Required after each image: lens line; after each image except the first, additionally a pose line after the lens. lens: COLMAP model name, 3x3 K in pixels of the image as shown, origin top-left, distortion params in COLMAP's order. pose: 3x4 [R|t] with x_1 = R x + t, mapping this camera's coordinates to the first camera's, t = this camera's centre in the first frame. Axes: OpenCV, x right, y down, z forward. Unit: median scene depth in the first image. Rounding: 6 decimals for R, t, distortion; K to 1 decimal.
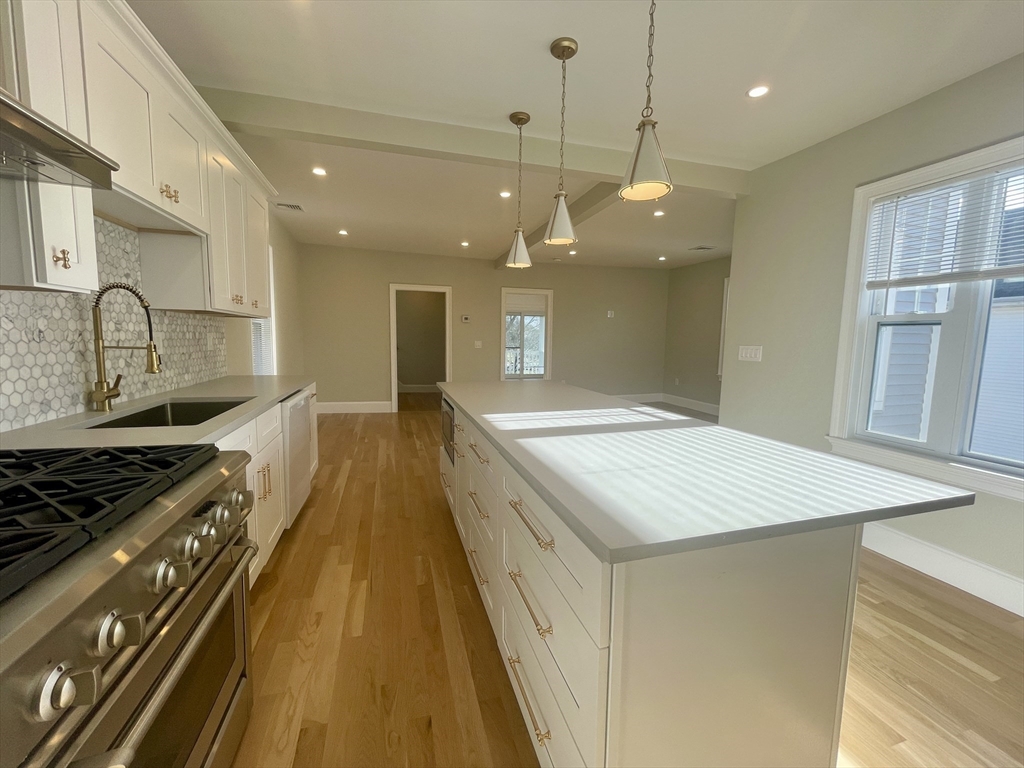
lens RADIAL K [[414.6, 0, 512.4], [0, 414.6, 383.2], [0, 0, 1]] dist [-0.001636, -0.000682]
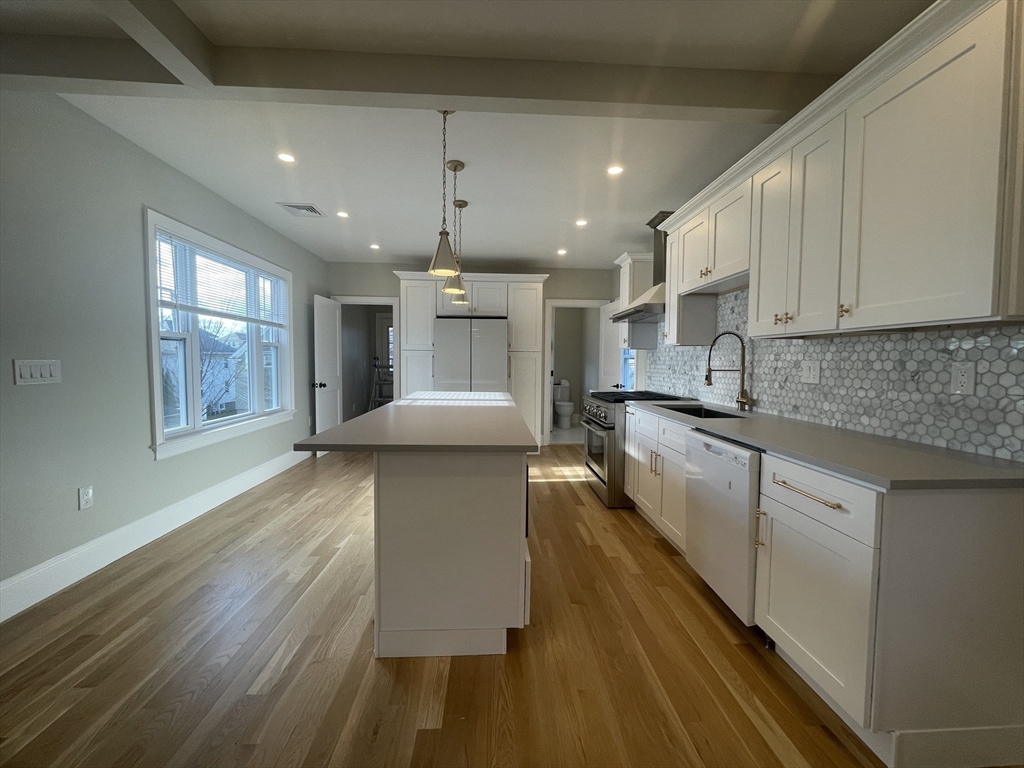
lens RADIAL K [[414.6, 0, 512.4], [0, 414.6, 383.2], [0, 0, 1]] dist [-0.001636, -0.000682]
pose [[-0.972431, -0.038479, 0.229996, -0.457364], [-0.000145, 0.986391, 0.164416, -0.279965], [-0.233192, 0.159850, -0.959202, 2.545302]]
